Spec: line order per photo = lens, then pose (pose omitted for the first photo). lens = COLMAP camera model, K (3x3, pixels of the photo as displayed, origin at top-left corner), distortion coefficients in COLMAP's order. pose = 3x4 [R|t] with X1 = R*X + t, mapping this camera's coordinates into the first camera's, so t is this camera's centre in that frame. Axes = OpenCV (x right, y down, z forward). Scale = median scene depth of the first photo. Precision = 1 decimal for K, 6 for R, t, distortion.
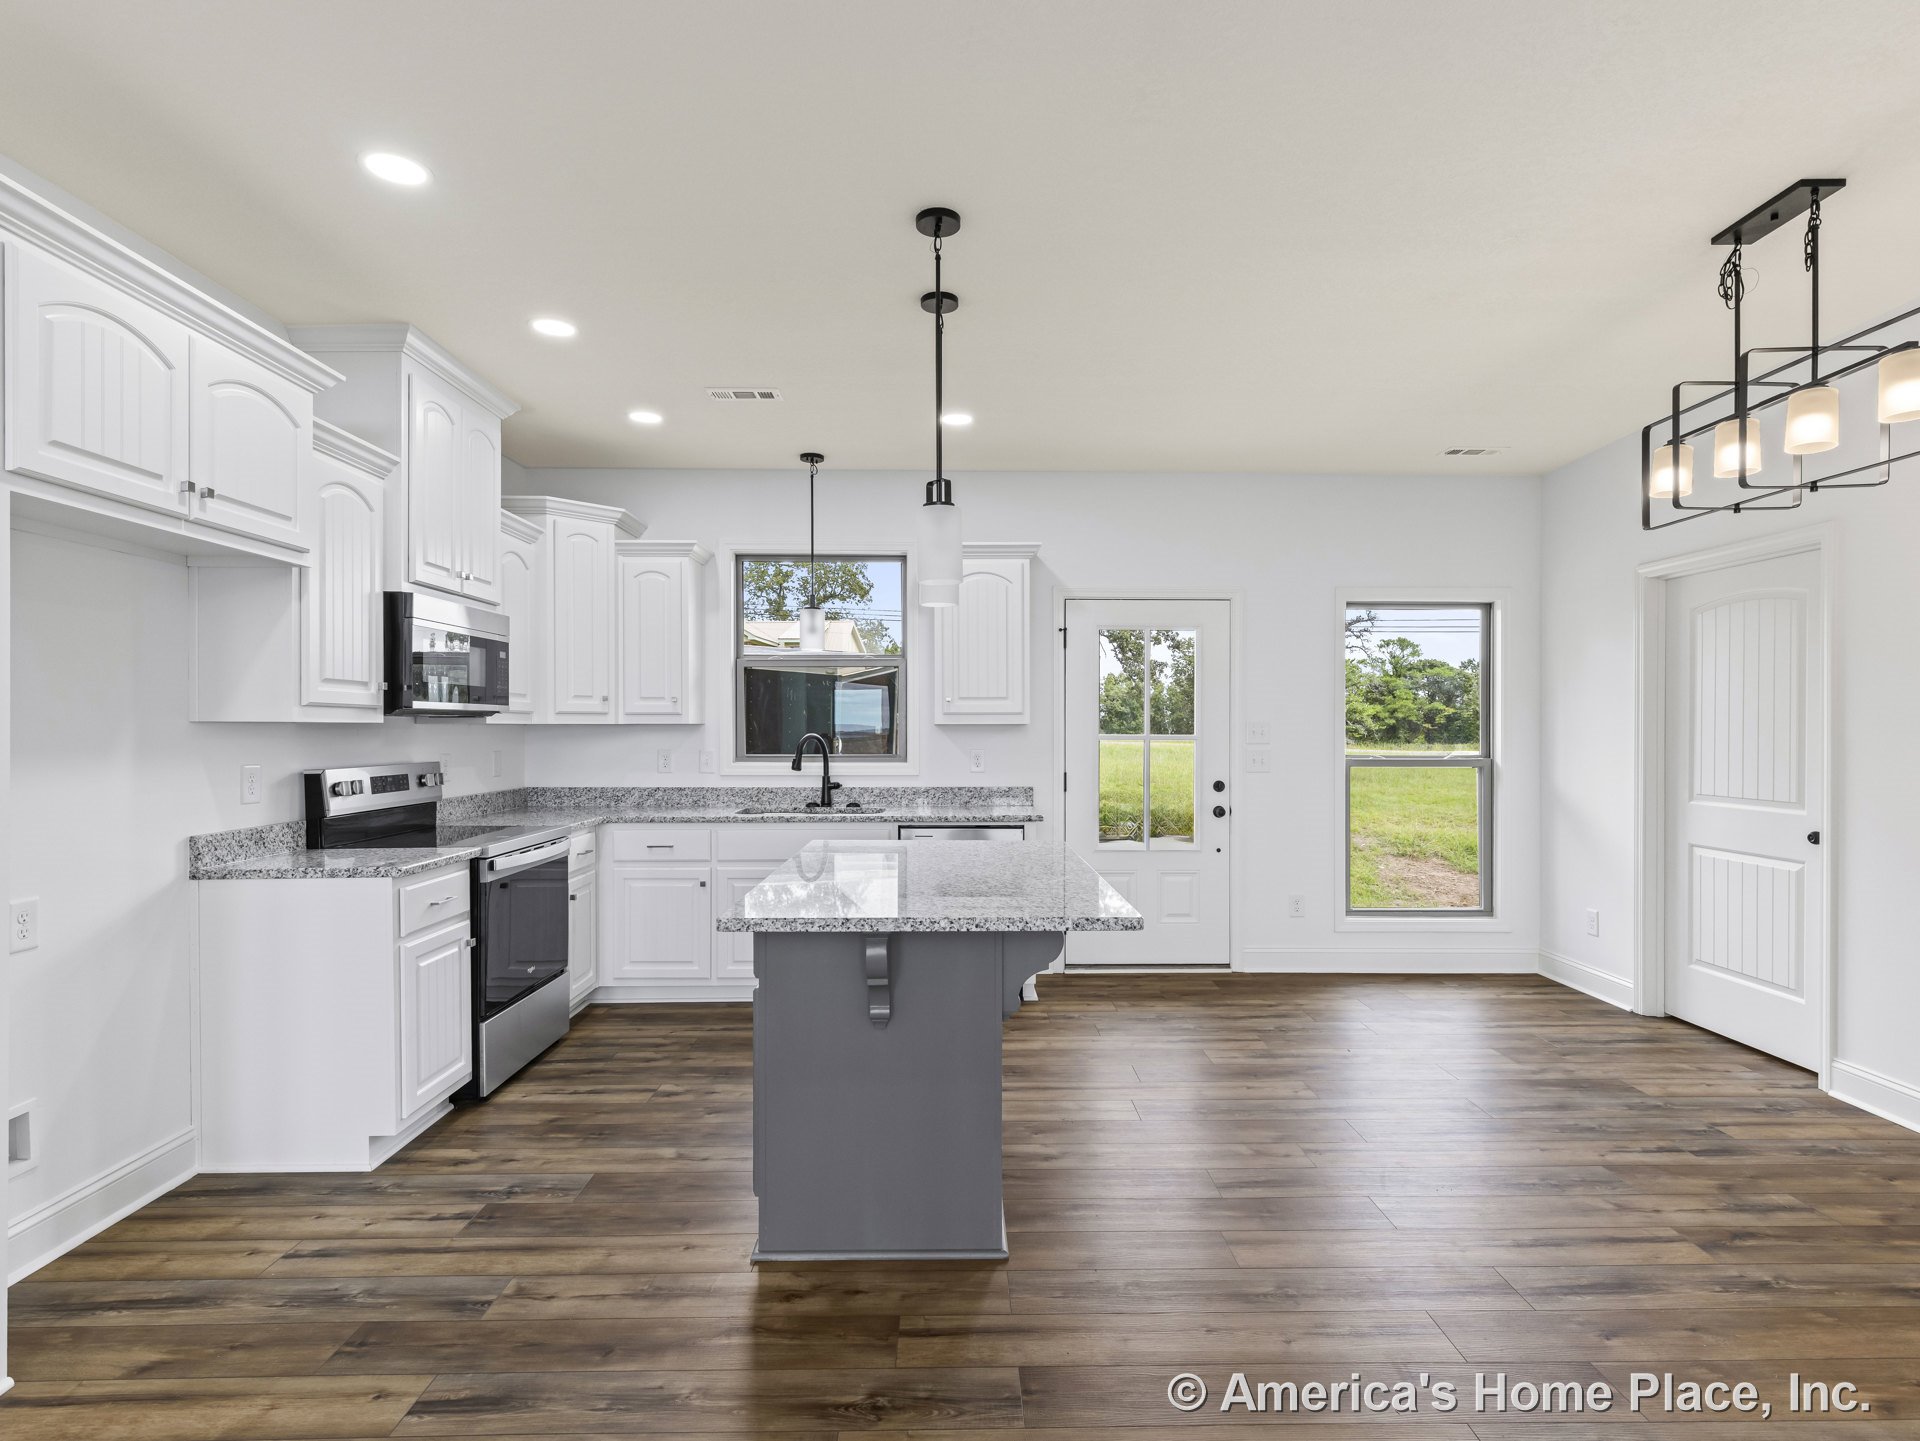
lens RADIAL K [[978.0, 0, 961.9], [0, 978.0, 728.9], [0, 0, 1]] dist [0.009472, -0.002361]
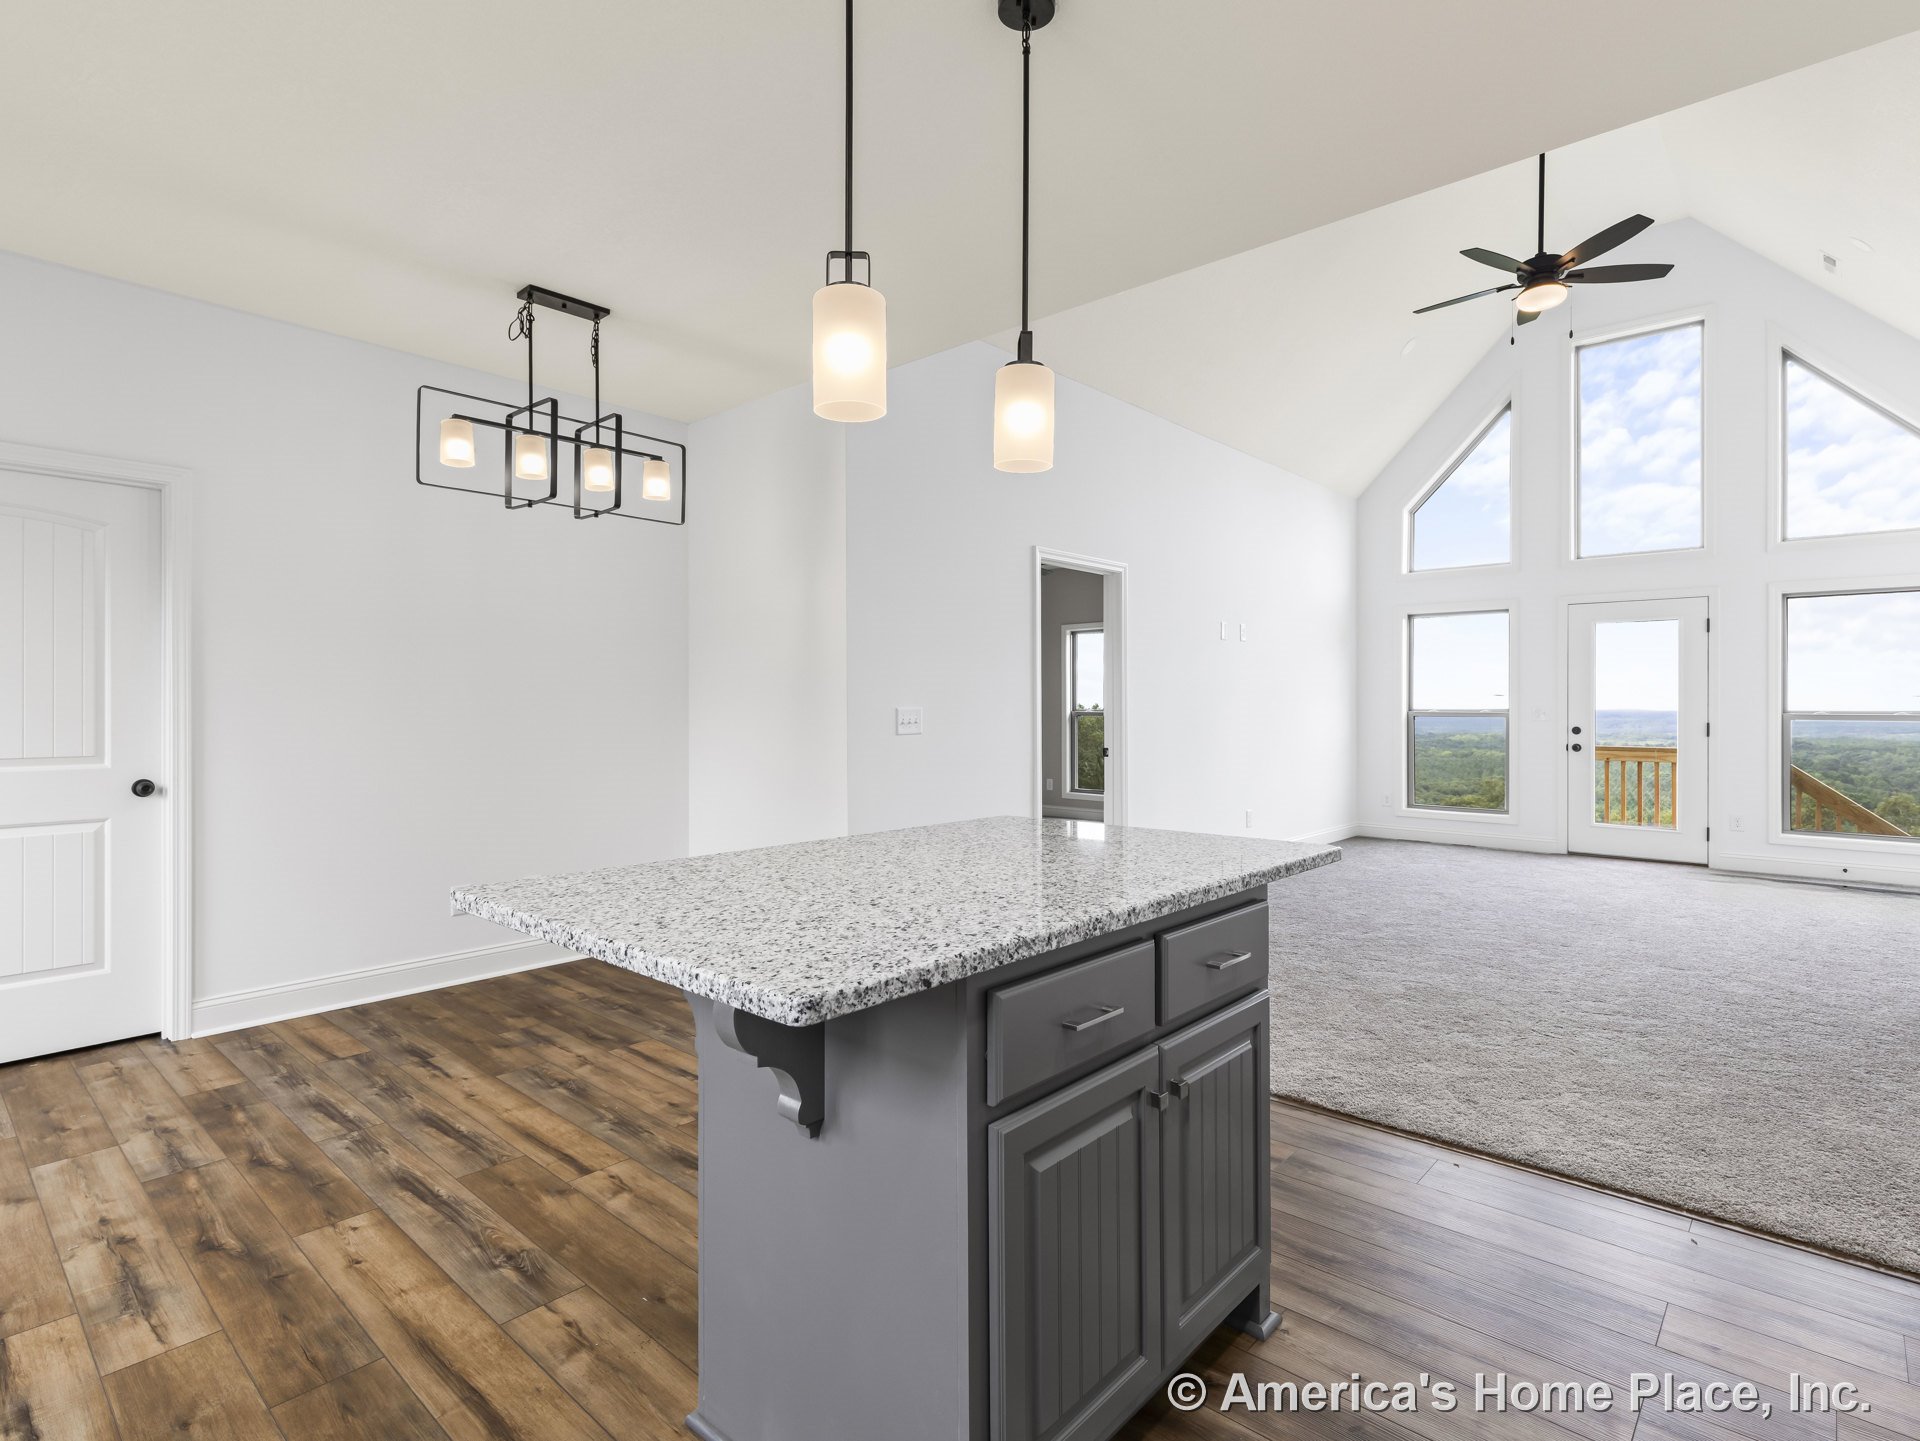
lens RADIAL K [[979.8, 0, 974.6], [0, 979.8, 703.6], [0, 0, 1]] dist [0.001282, 0.000508]
pose [[-0.742727, 0.001707, 0.669592, -0.323602], [0.000983, 0.999998, -0.001459, 0.025436], [-0.669593, -0.000426, -0.742728, 1.008975]]
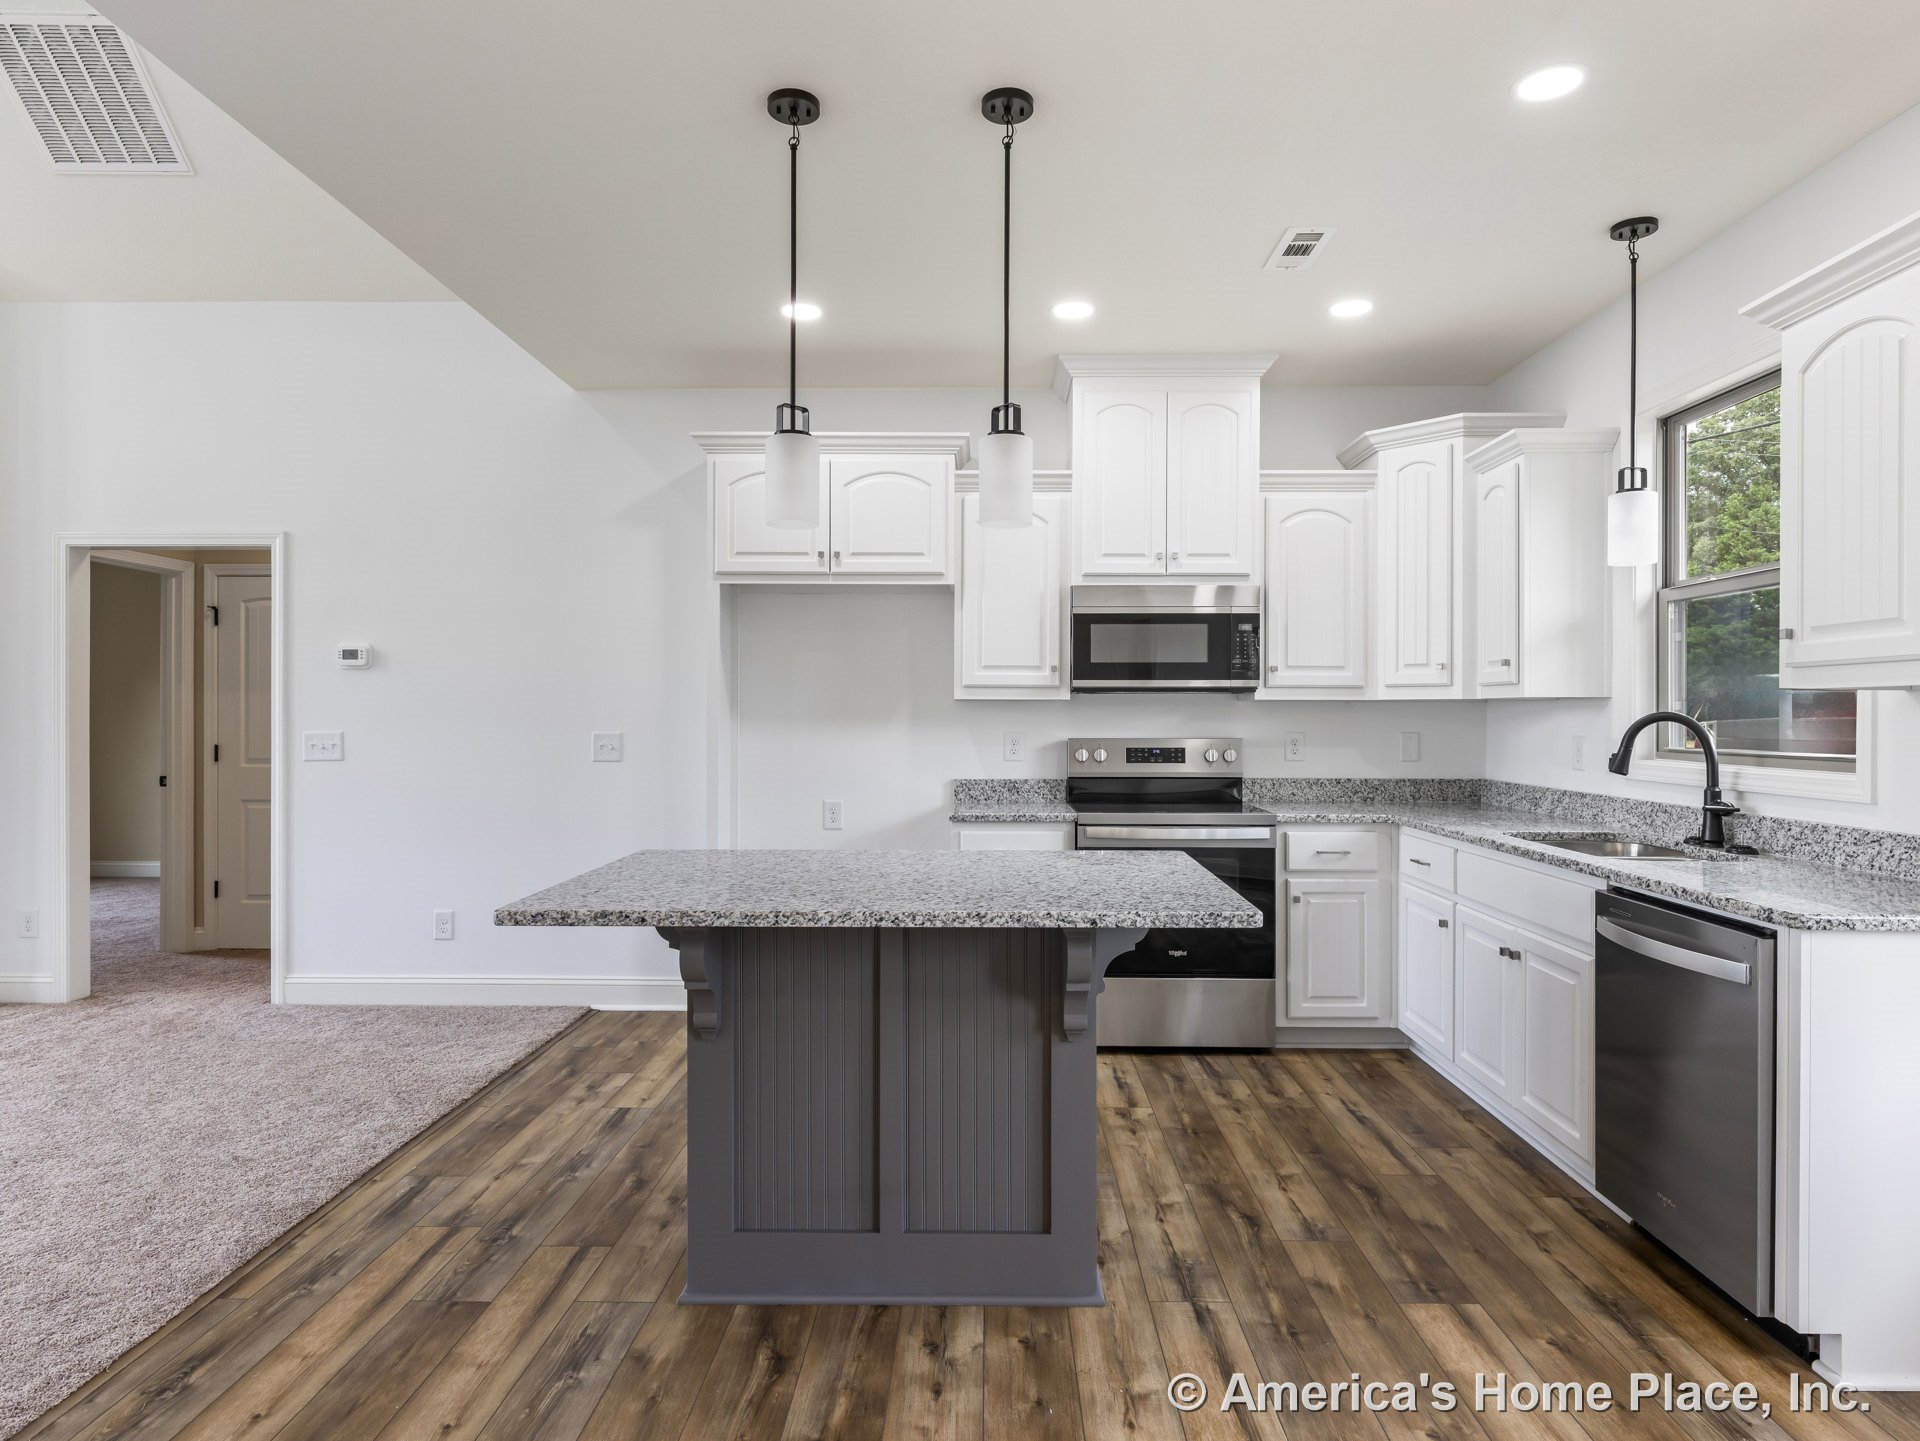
lens RADIAL K [[1103.4, 0, 974.0], [0, 1103.4, 717.5], [0, 0, 1]] dist [0.002062, -0.001617]
pose [[-0.024512, 0.002734, -0.999696, 0.588334], [-0.003313, 0.999991, 0.002816, 0.009453], [0.999694, 0.003381, -0.024503, 0.741970]]
